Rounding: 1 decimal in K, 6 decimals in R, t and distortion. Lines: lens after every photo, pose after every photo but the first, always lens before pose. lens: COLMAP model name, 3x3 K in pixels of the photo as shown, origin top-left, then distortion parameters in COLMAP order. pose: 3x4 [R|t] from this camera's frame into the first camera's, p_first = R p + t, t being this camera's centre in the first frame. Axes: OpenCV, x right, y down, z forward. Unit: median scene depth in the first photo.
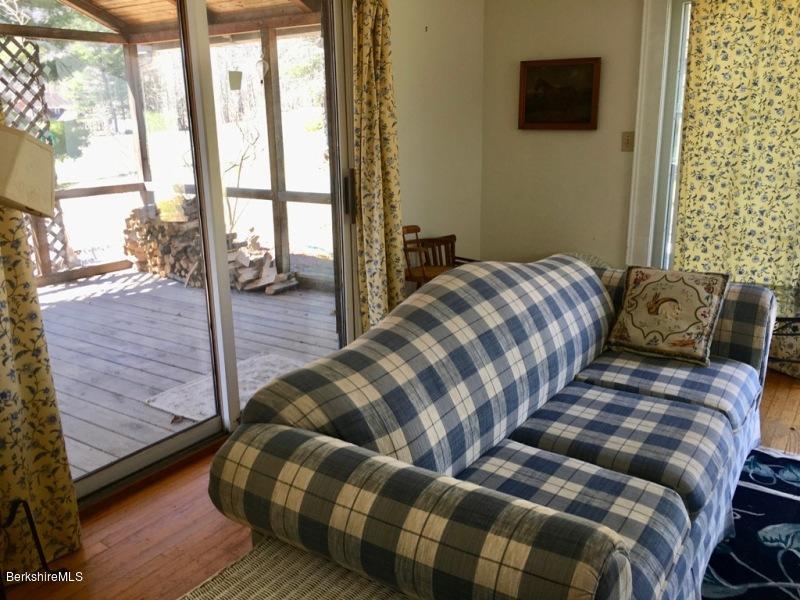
lens RADIAL K [[688.9, 0, 400.7], [0, 688.9, 295.9], [0, 0, 1]] dist [0.063372, -0.066822]
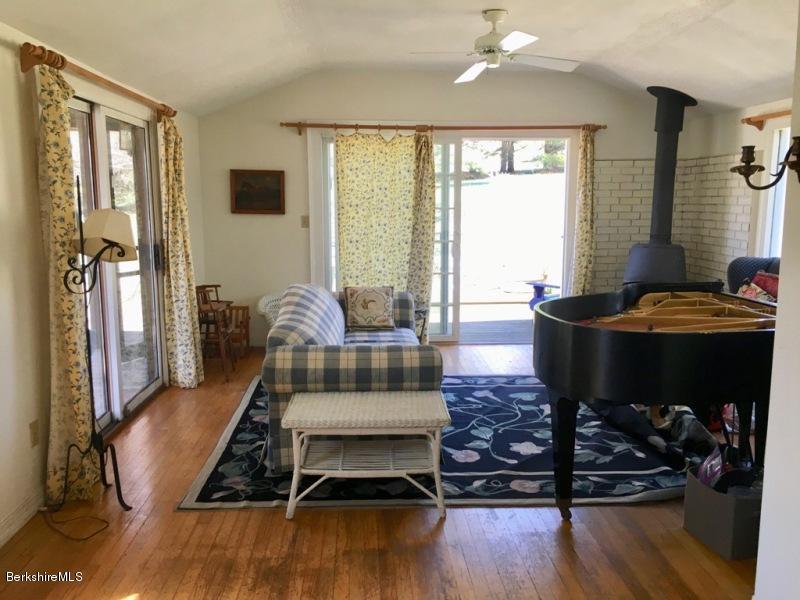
lens RADIAL K [[688.9, 0, 402.3], [0, 688.9, 297.3], [0, 0, 1]] dist [0.063372, -0.066822]
pose [[0.793950, -0.068986, 0.604057, -0.558992], [0.137108, 0.988264, -0.067345, 0.108324], [-0.592322, 0.136290, 0.794091, -0.458409]]
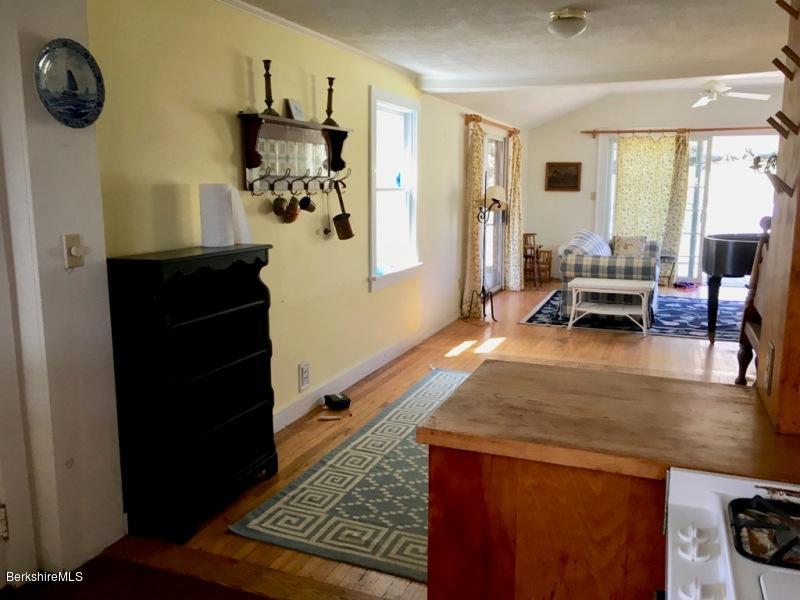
lens RADIAL K [[688.9, 0, 400.8], [0, 688.9, 310.9], [0, 0, 1]] dist [0.063372, -0.066822]
pose [[0.974140, -0.026580, 0.224376, -1.038420], [0.042298, 0.996953, -0.065537, 0.363449], [-0.221950, 0.073333, 0.972297, -1.390632]]
